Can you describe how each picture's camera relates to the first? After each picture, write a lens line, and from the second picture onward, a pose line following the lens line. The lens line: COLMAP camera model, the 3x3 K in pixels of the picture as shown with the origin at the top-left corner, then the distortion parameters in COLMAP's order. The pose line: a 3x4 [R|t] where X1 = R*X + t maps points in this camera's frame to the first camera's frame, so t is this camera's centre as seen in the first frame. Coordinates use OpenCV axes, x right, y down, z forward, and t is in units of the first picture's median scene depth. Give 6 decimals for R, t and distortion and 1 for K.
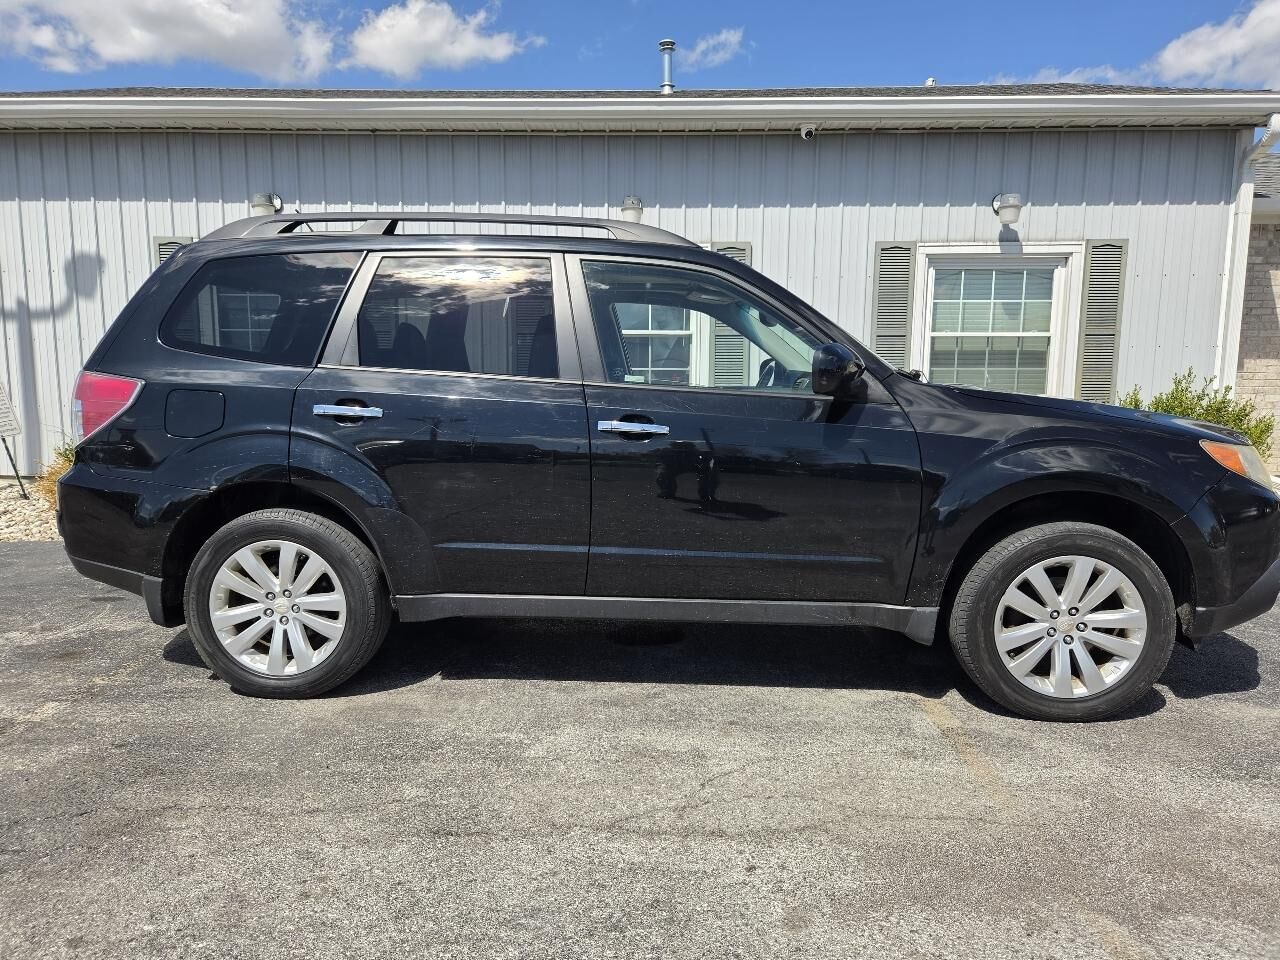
lens RADIAL K [[909.1, 0, 629.7], [0, 909.1, 483.6], [0, 0, 1]] dist [0.067246, -0.052797]
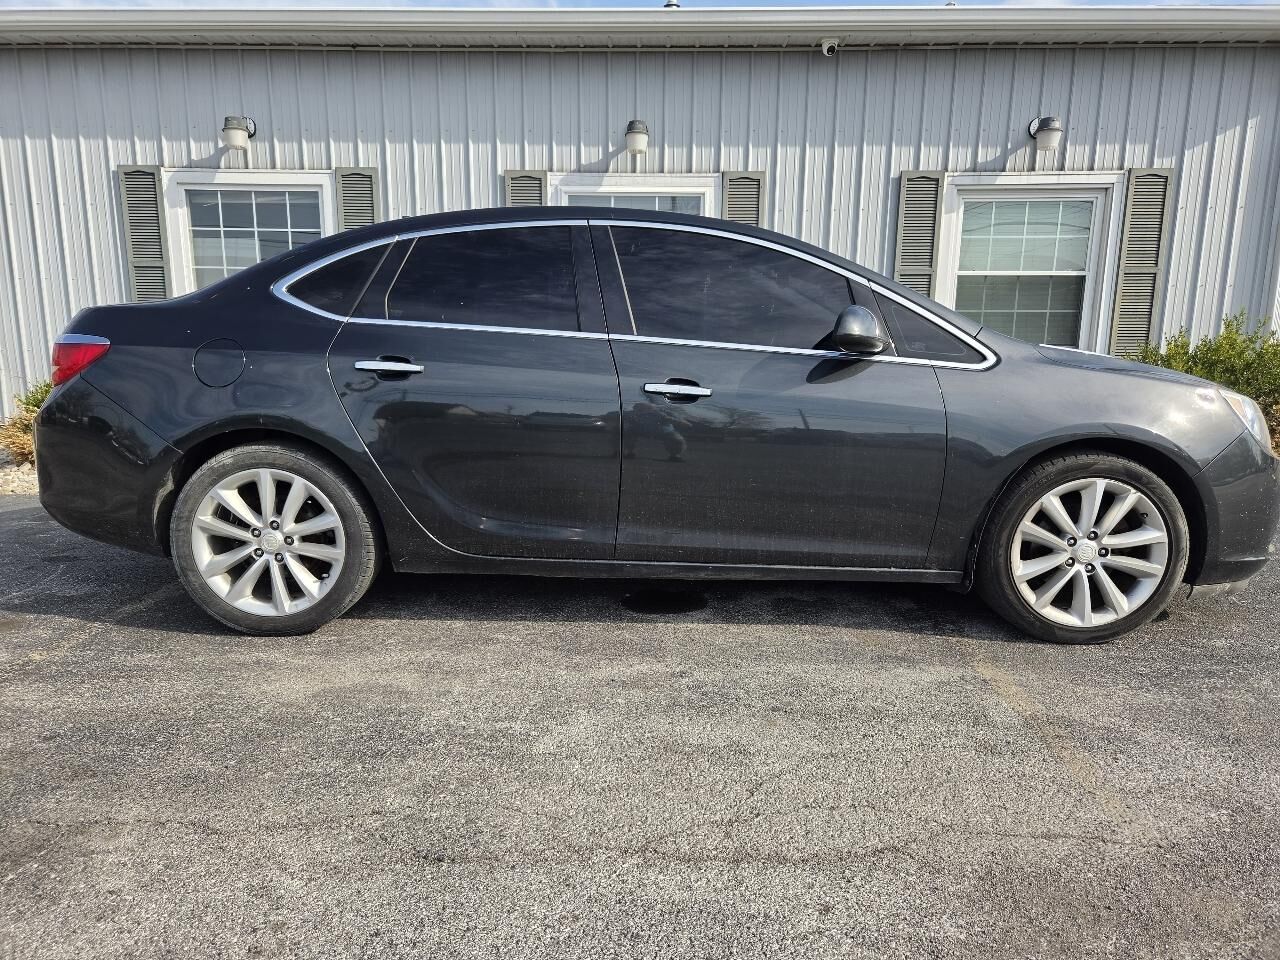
lens RADIAL K [[909.1, 0, 626.9], [0, 909.1, 487.3], [0, 0, 1]] dist [0.067246, -0.052797]
pose [[0.999994, 0.000458, 0.003349, -0.027146], [-0.000641, 0.998493, 0.054869, 0.009208], [-0.003319, -0.054871, 0.998488, 0.155703]]
